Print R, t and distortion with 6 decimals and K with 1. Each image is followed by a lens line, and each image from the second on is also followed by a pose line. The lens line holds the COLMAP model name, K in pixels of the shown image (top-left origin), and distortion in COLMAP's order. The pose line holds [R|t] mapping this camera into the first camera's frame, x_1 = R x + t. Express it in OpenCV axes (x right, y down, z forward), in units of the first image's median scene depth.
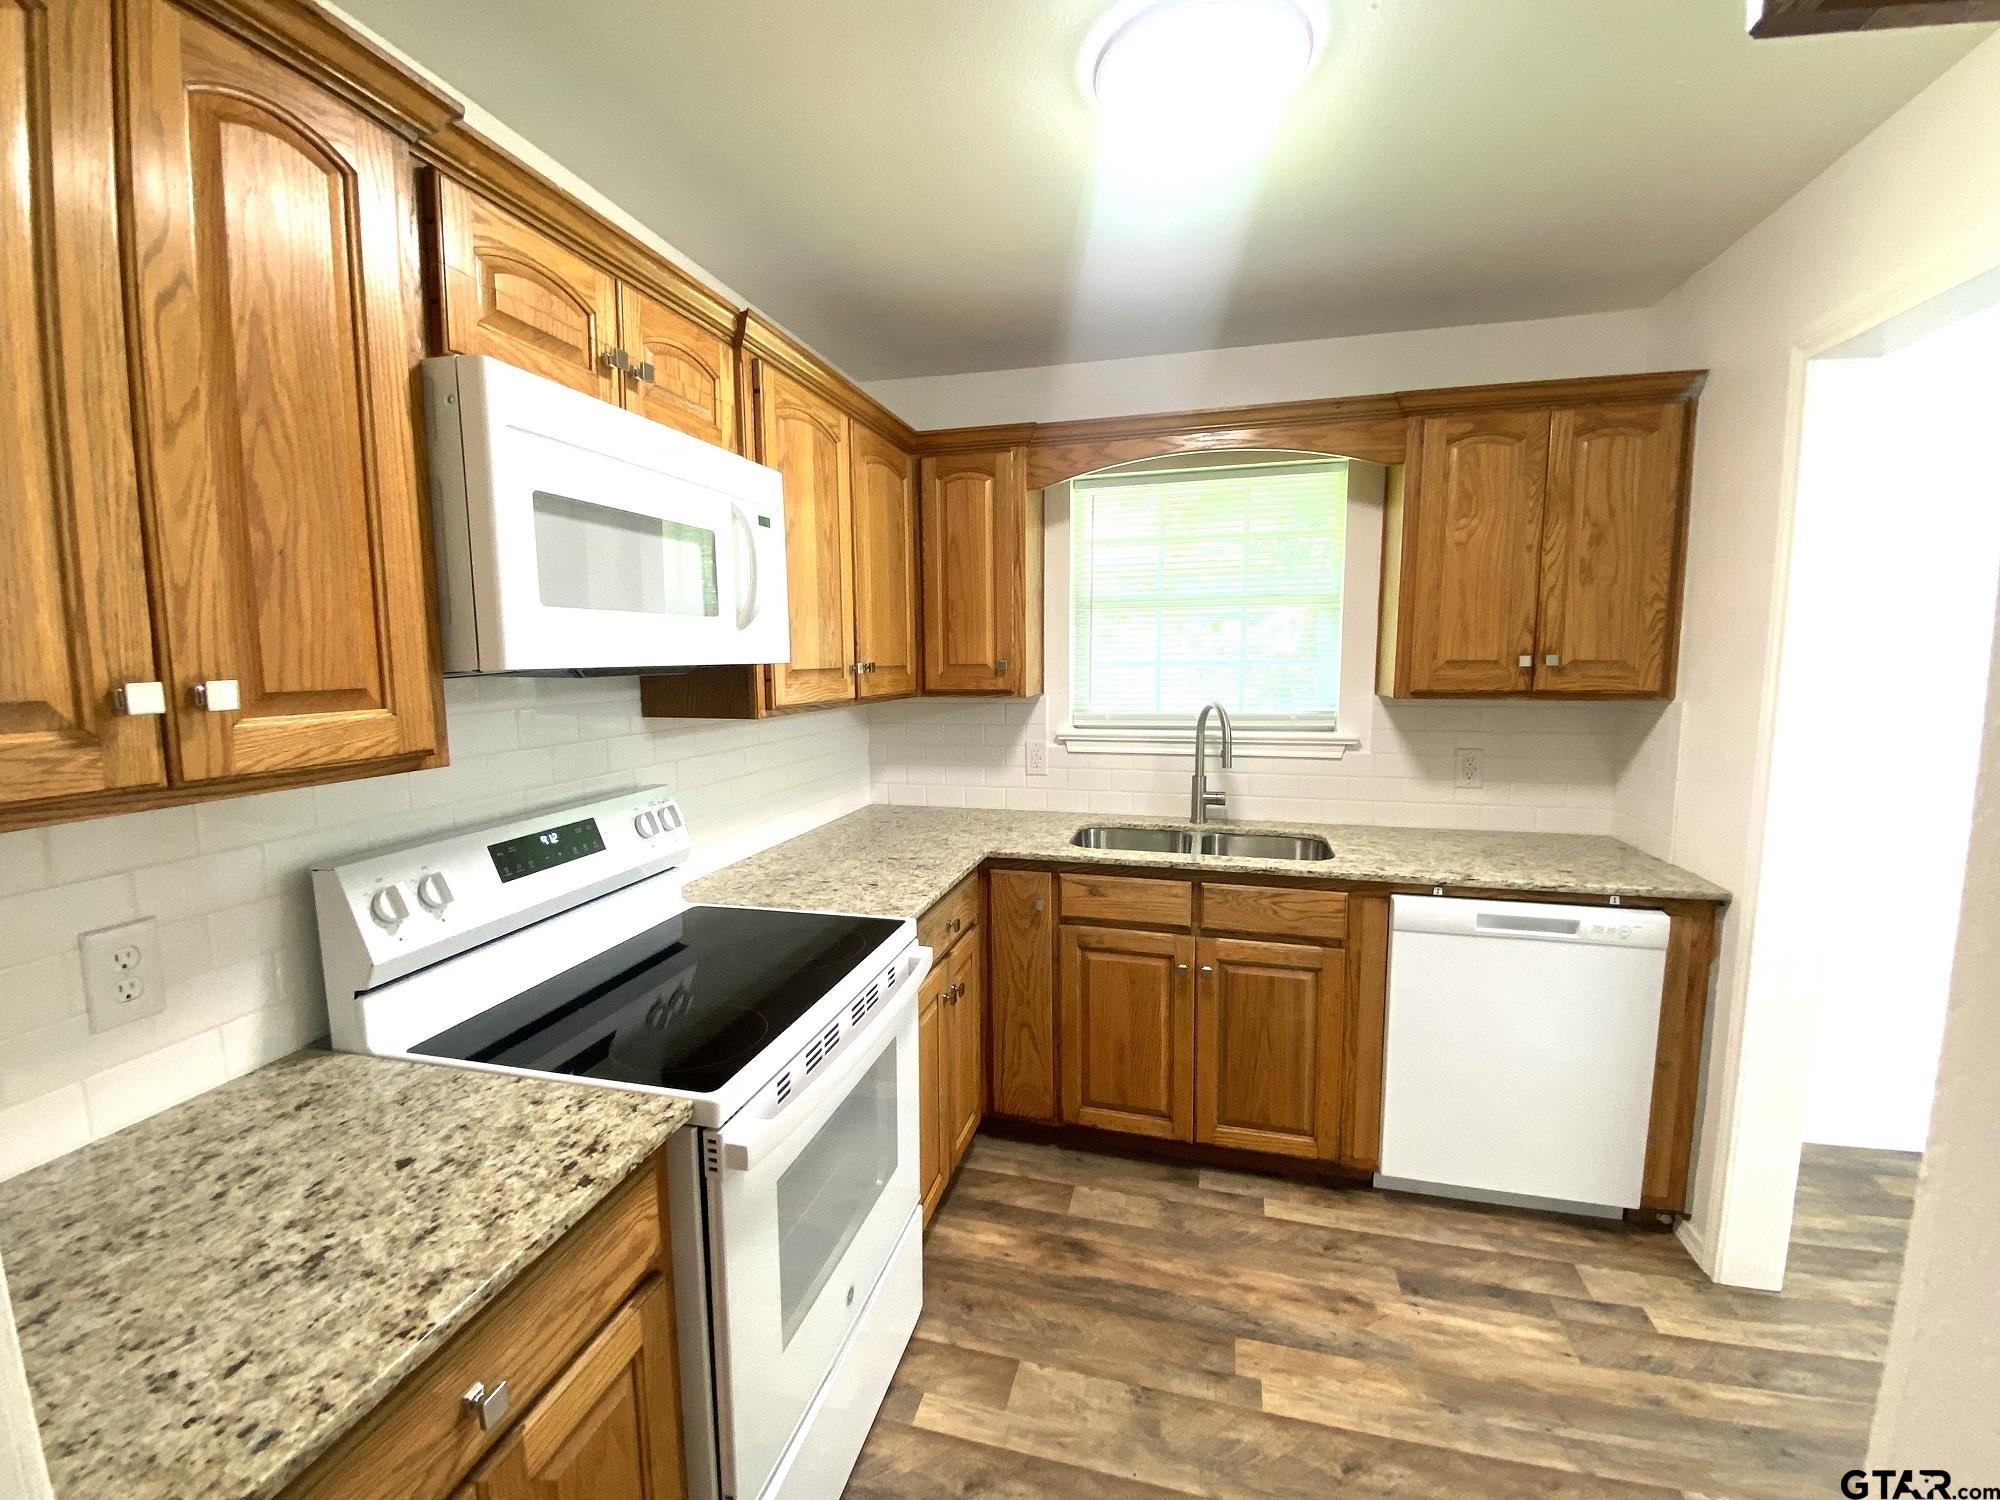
lens RADIAL K [[854.4, 0, 1000.0], [0, 854.4, 750.0], [0, 0, 1]] dist [0.060596, -0.037201]
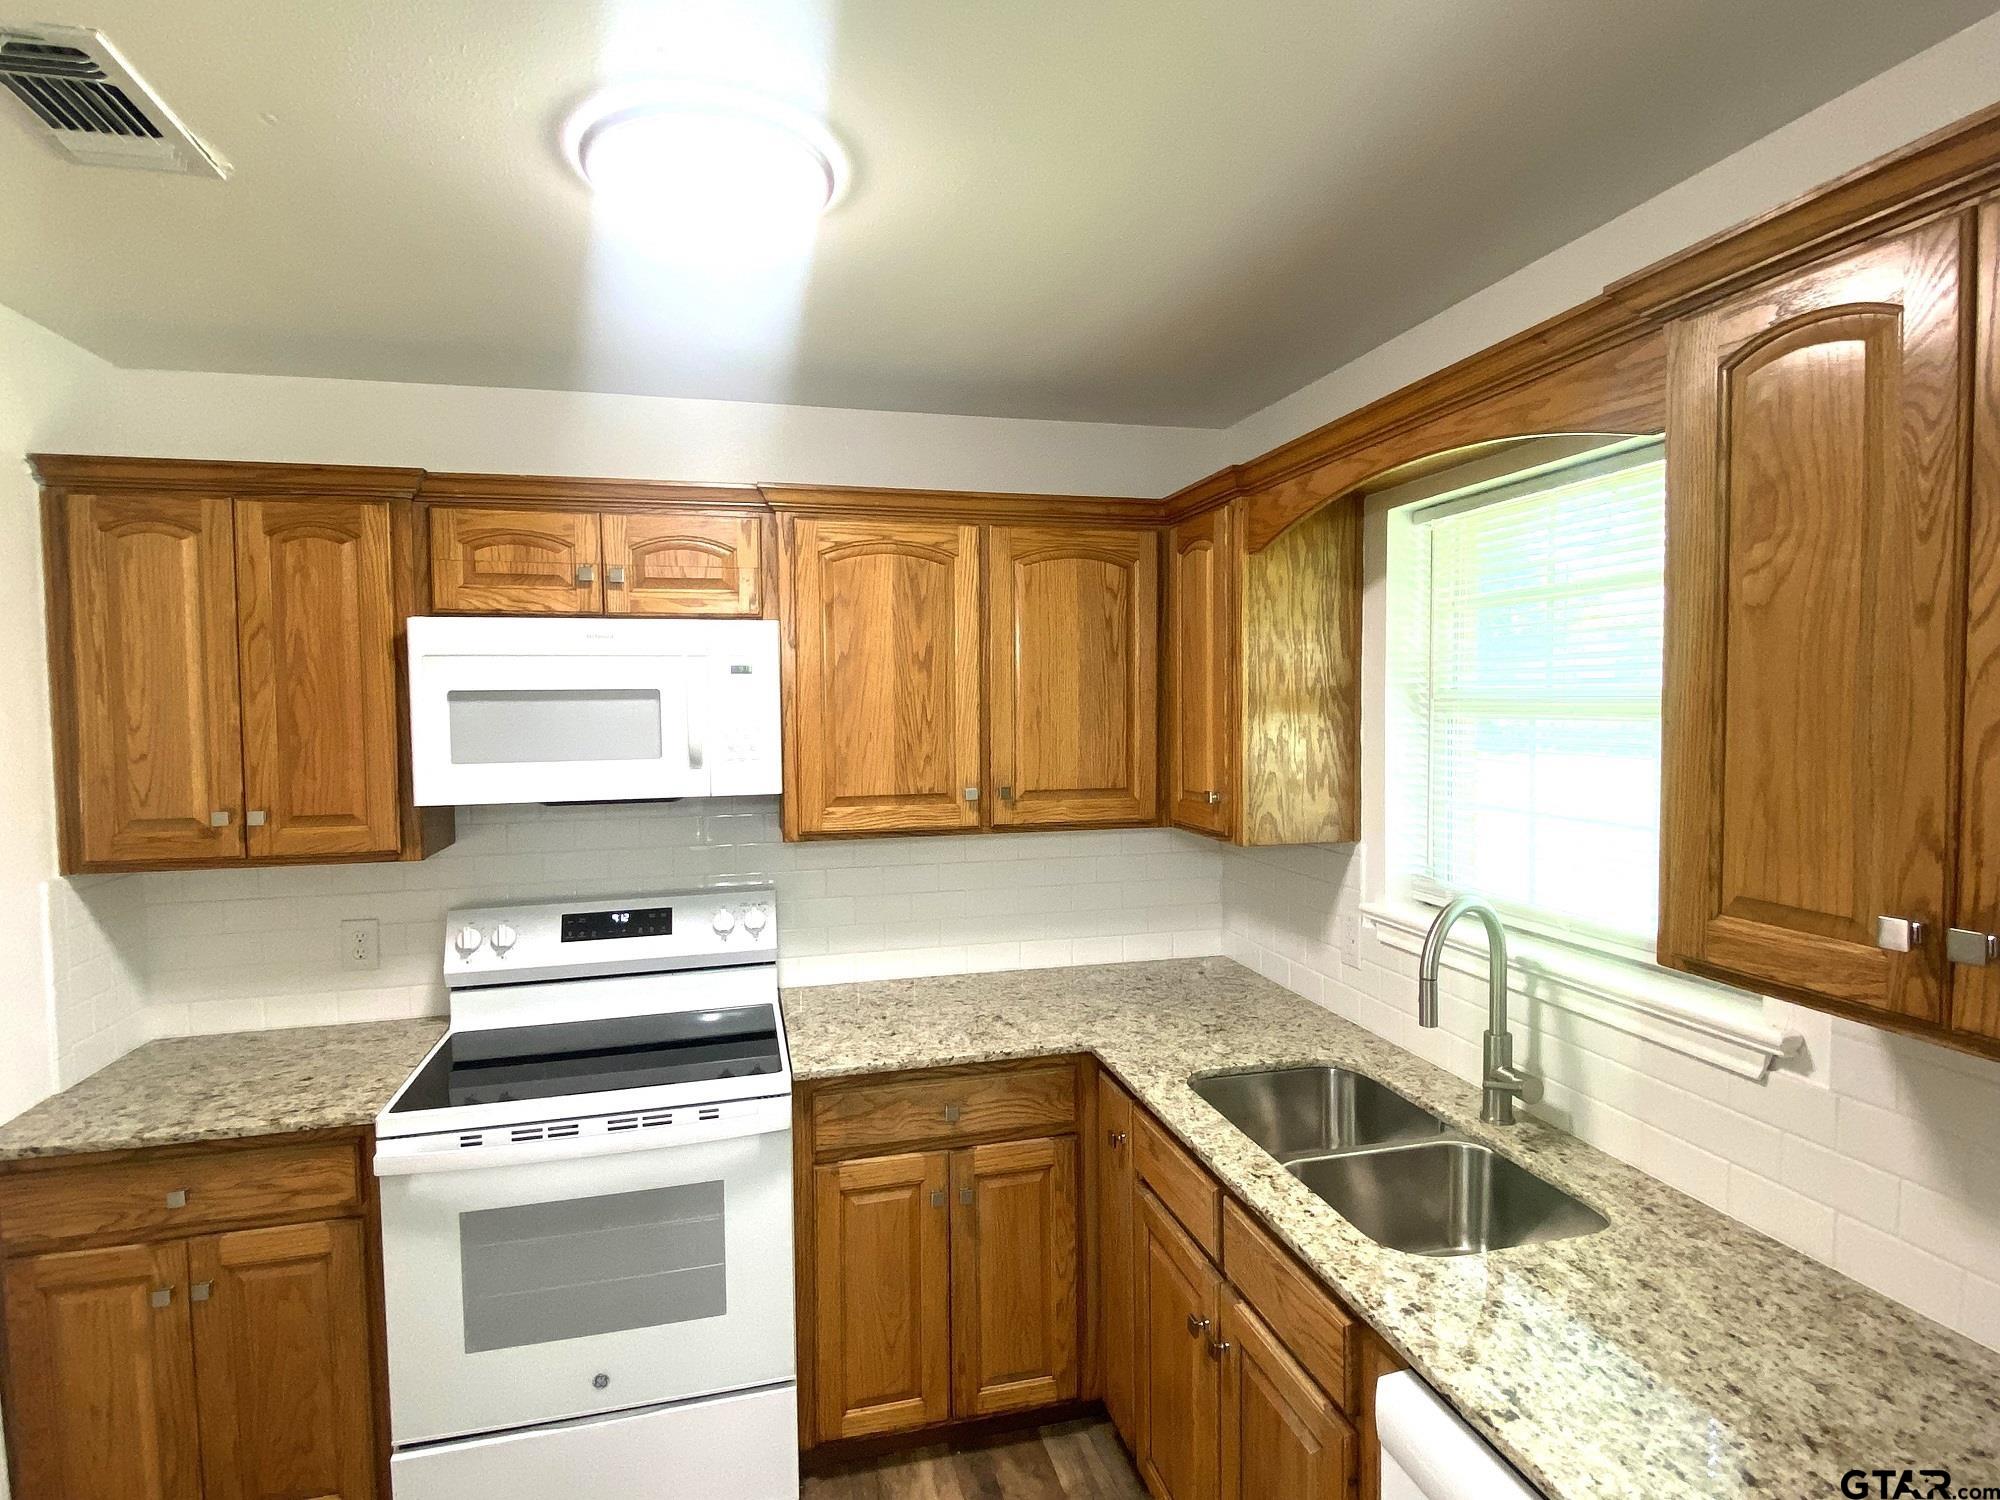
lens RADIAL K [[1059.3, 0, 1000.0], [0, 1059.3, 750.0], [0, 0, 1]] dist [0.041609, -0.040740]
pose [[0.478694, 0.045842, -0.876784, 1.332290], [-0.092075, 0.995750, 0.001792, -0.237414], [0.873141, 0.079872, 0.480881, 0.787643]]
